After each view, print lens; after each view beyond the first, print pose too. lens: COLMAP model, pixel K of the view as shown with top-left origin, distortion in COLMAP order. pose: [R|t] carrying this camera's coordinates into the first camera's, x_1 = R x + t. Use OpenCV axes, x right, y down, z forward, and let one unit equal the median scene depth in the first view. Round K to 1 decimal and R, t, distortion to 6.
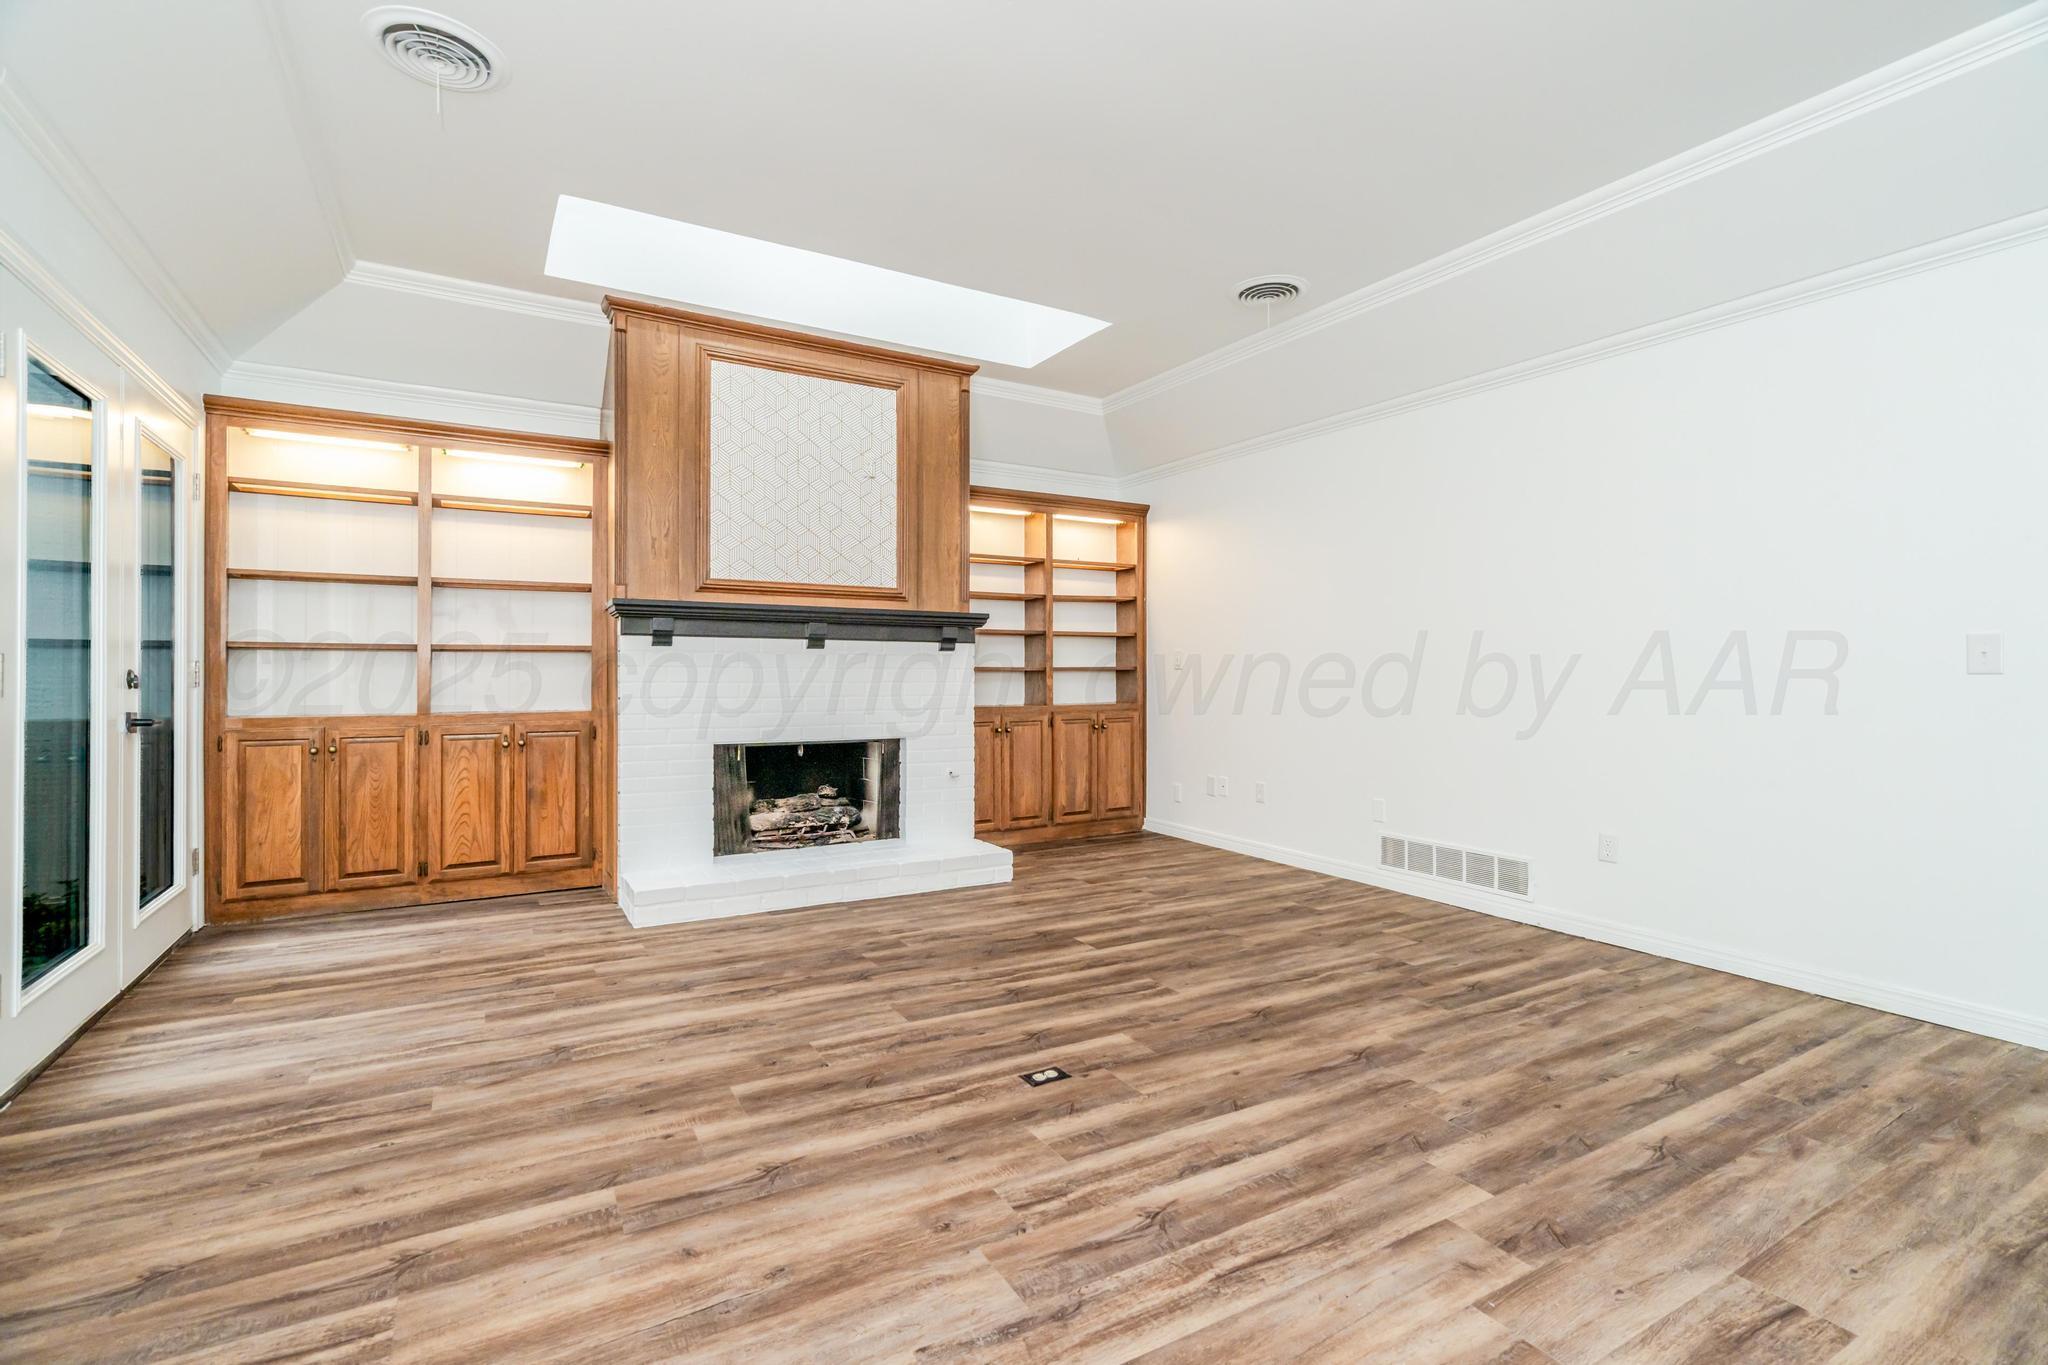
lens RADIAL K [[928.2, 0, 1010.2], [0, 928.2, 684.7], [0, 0, 1]] dist [-0.006514, 0.002793]
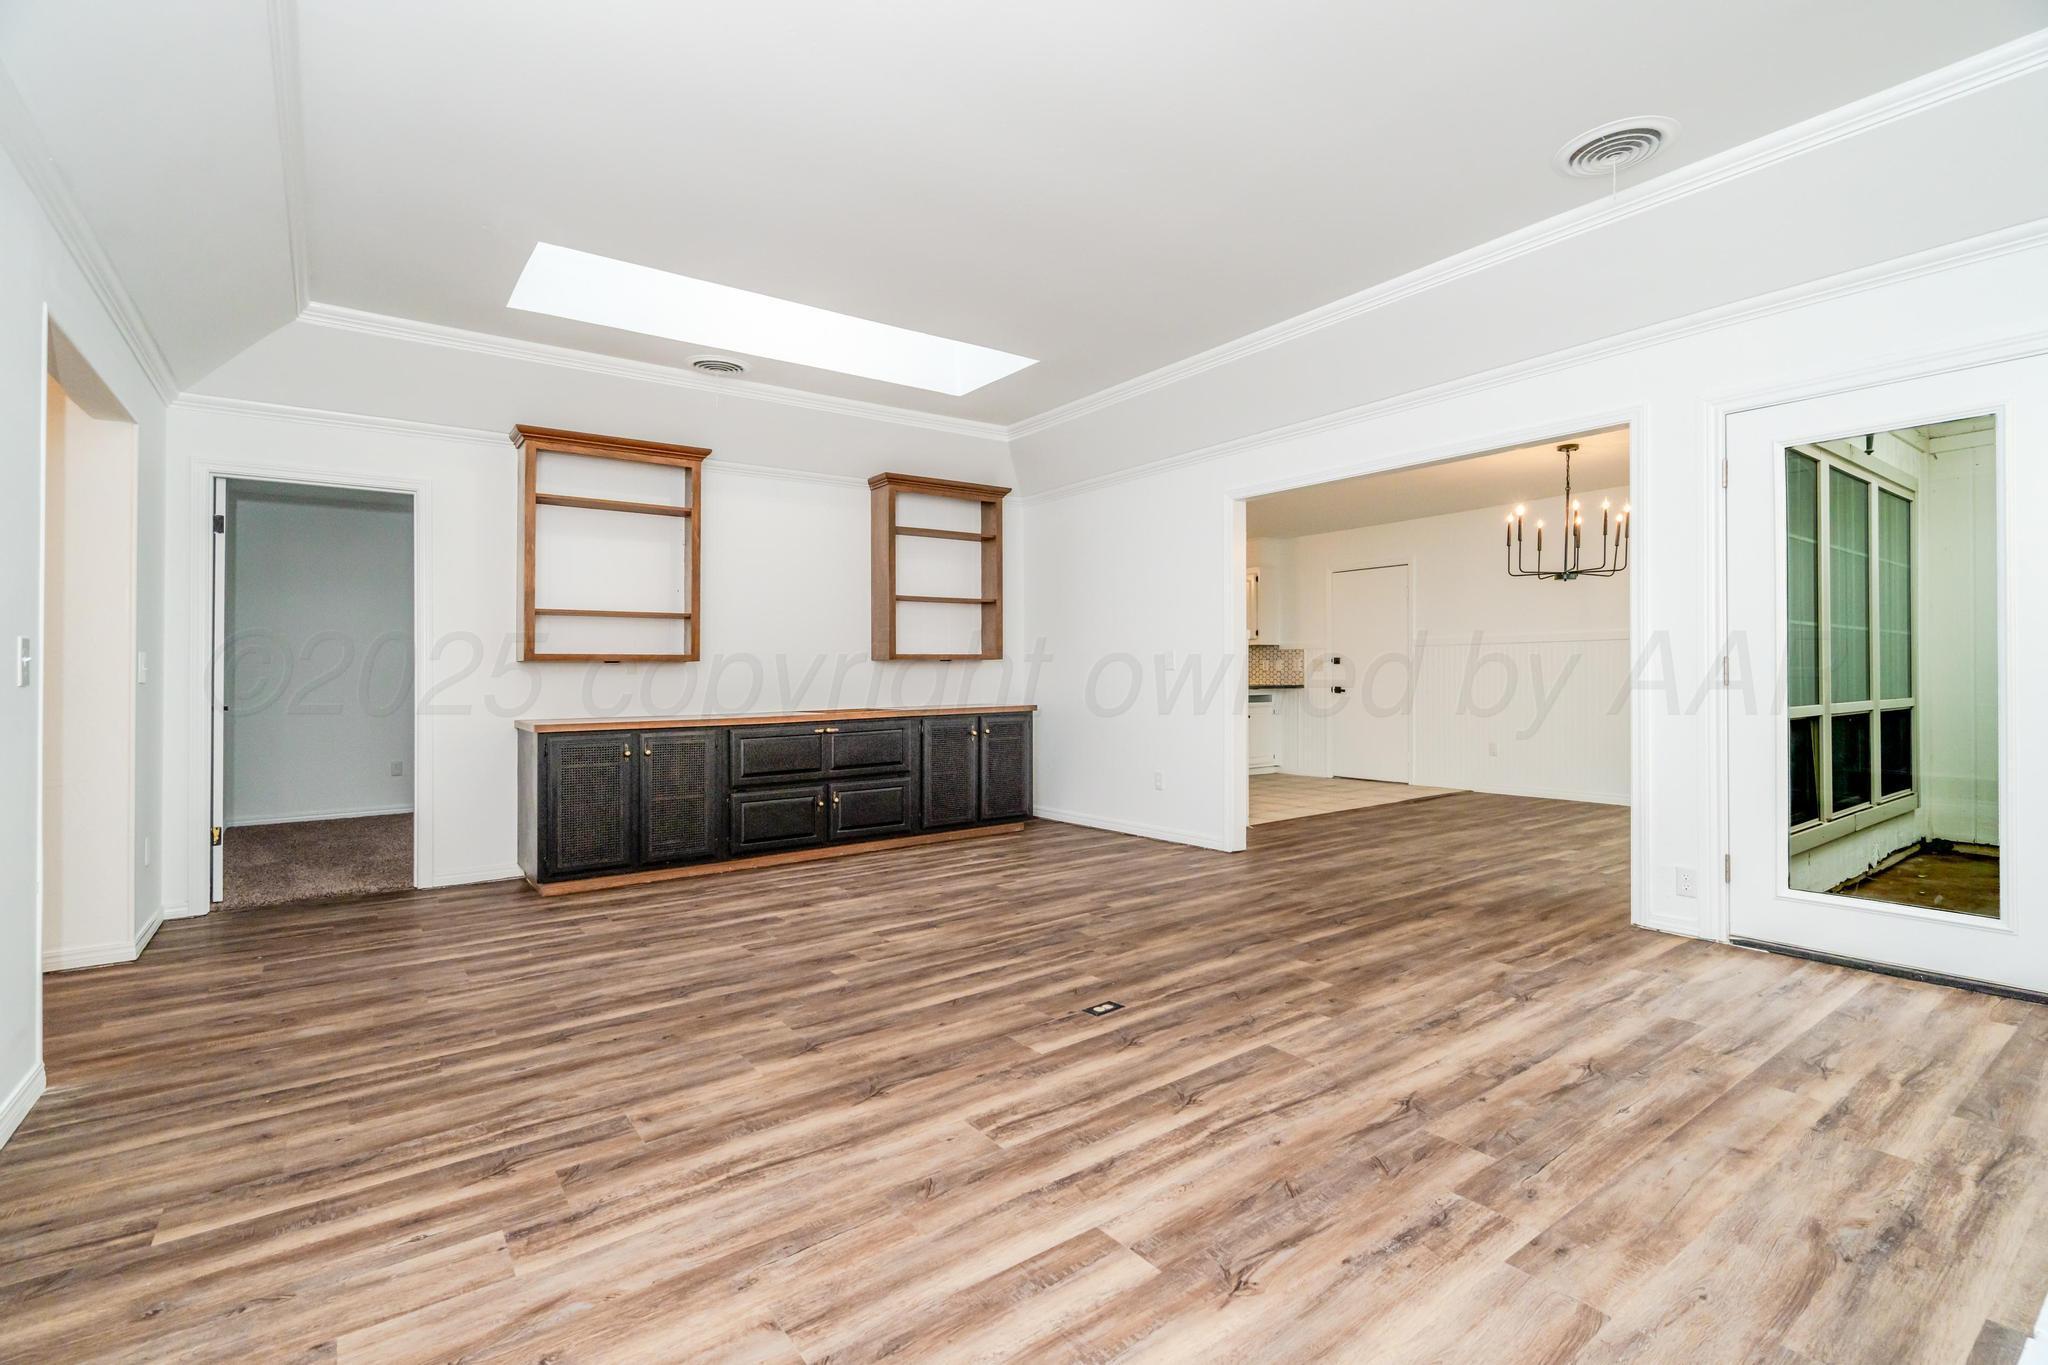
lens RADIAL K [[928.2, 0, 1020.0], [0, 928.2, 668.4], [0, 0, 1]] dist [-0.006514, 0.002793]
pose [[-0.993641, 0.007931, -0.112312, 0.253827], [0.007344, 0.999957, 0.005634, -0.025496], [0.112352, 0.004773, -0.993657, 1.999245]]
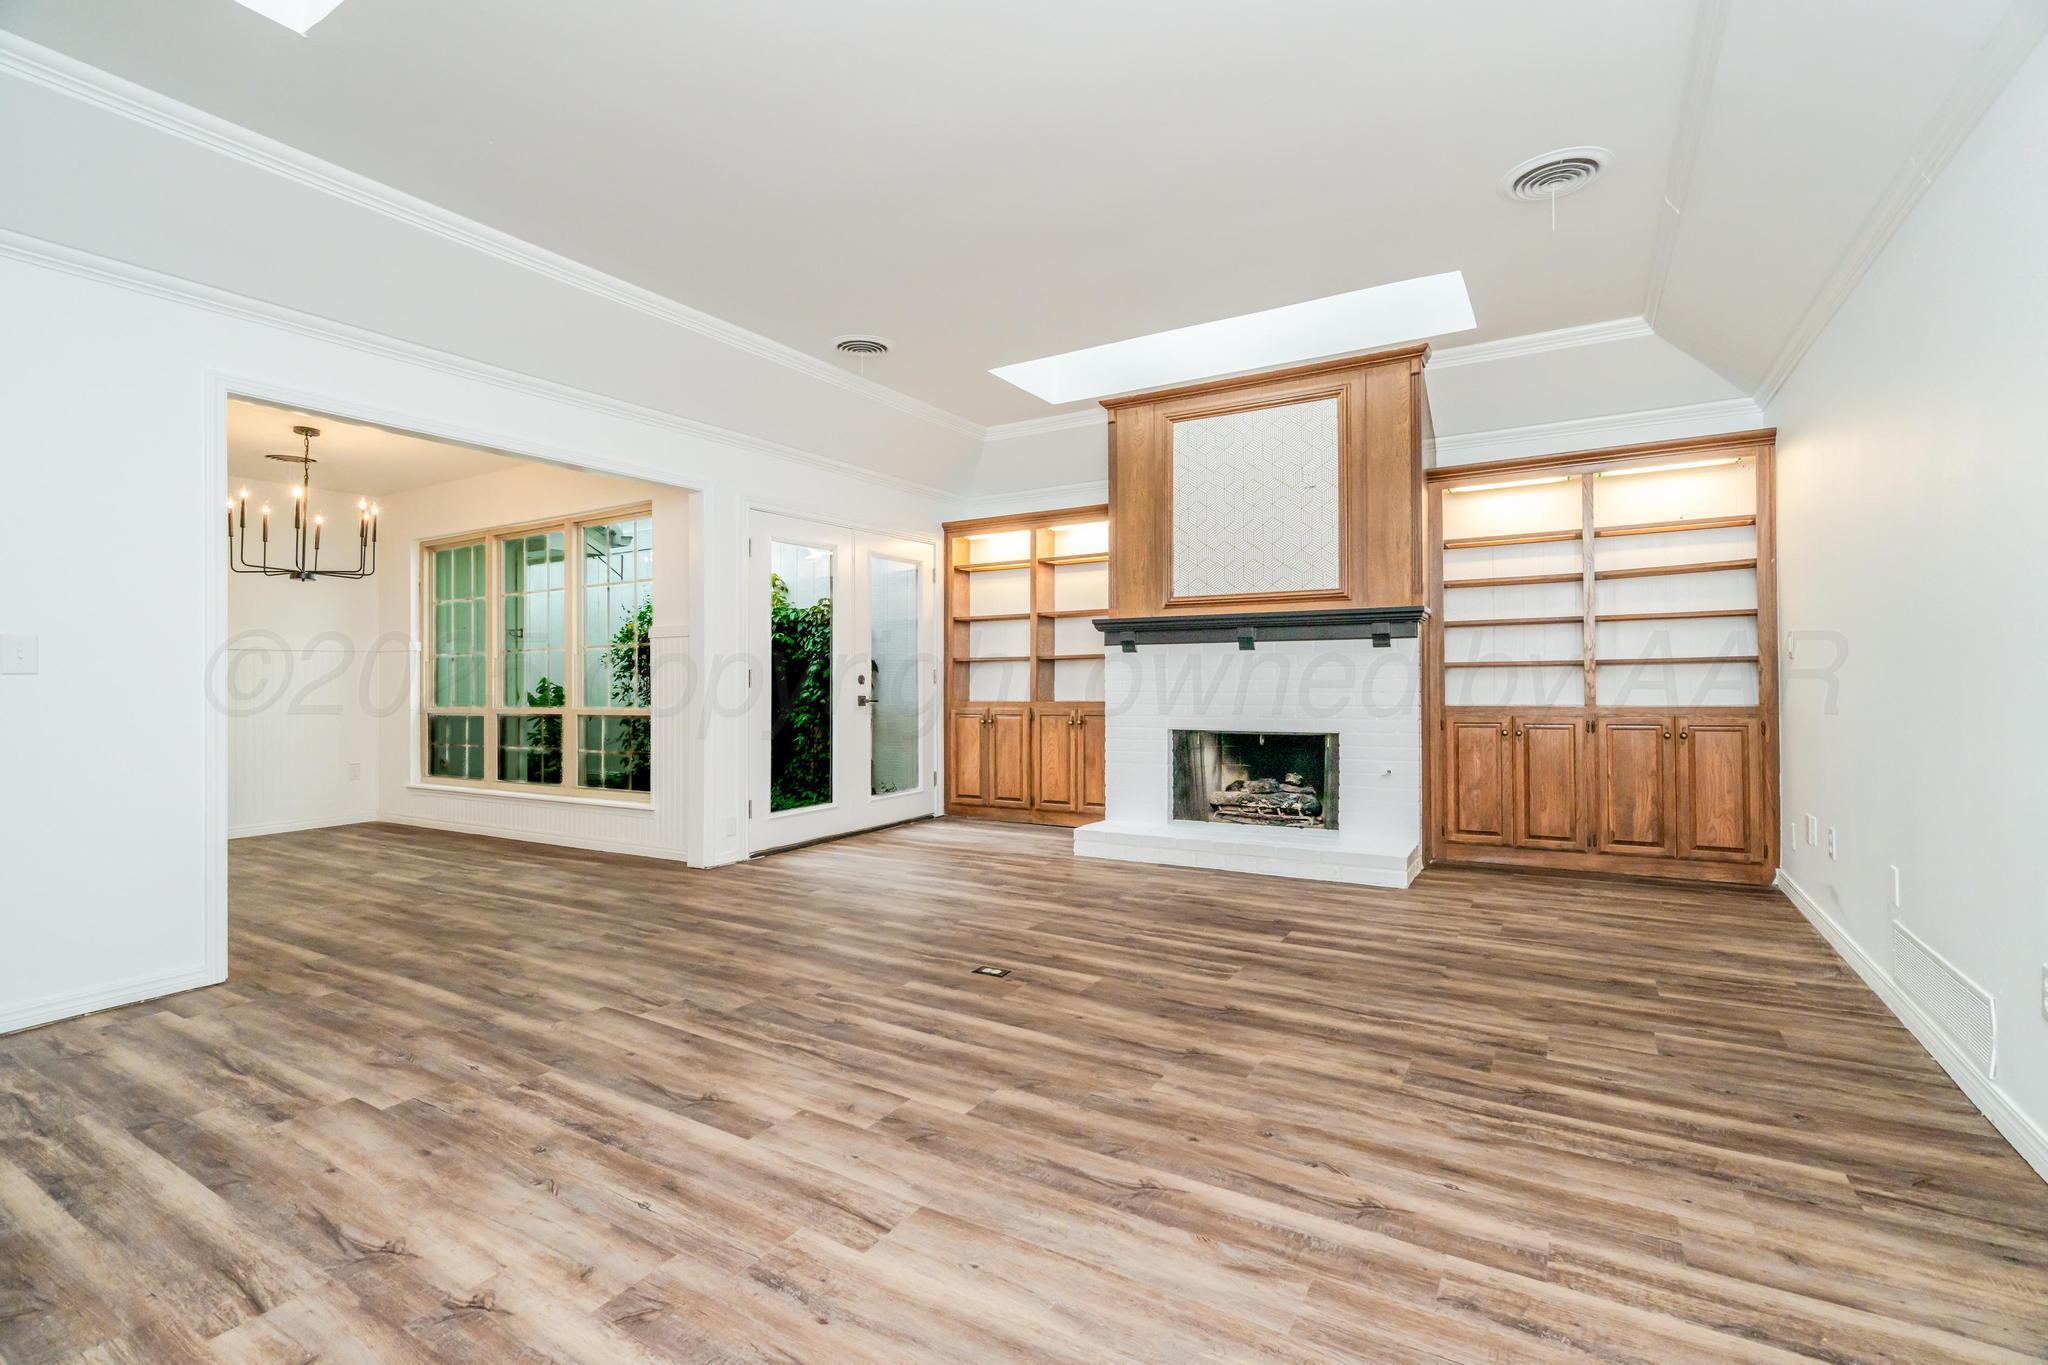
lens RADIAL K [[928.2, 0, 1011.8], [0, 928.2, 674.5], [0, 0, 1]] dist [-0.006514, 0.002793]
pose [[0.478127, -0.010004, -0.878233, 1.132667], [0.001419, 0.999943, -0.010618, 0.005111], [0.878289, 0.003831, 0.478114, 0.347709]]
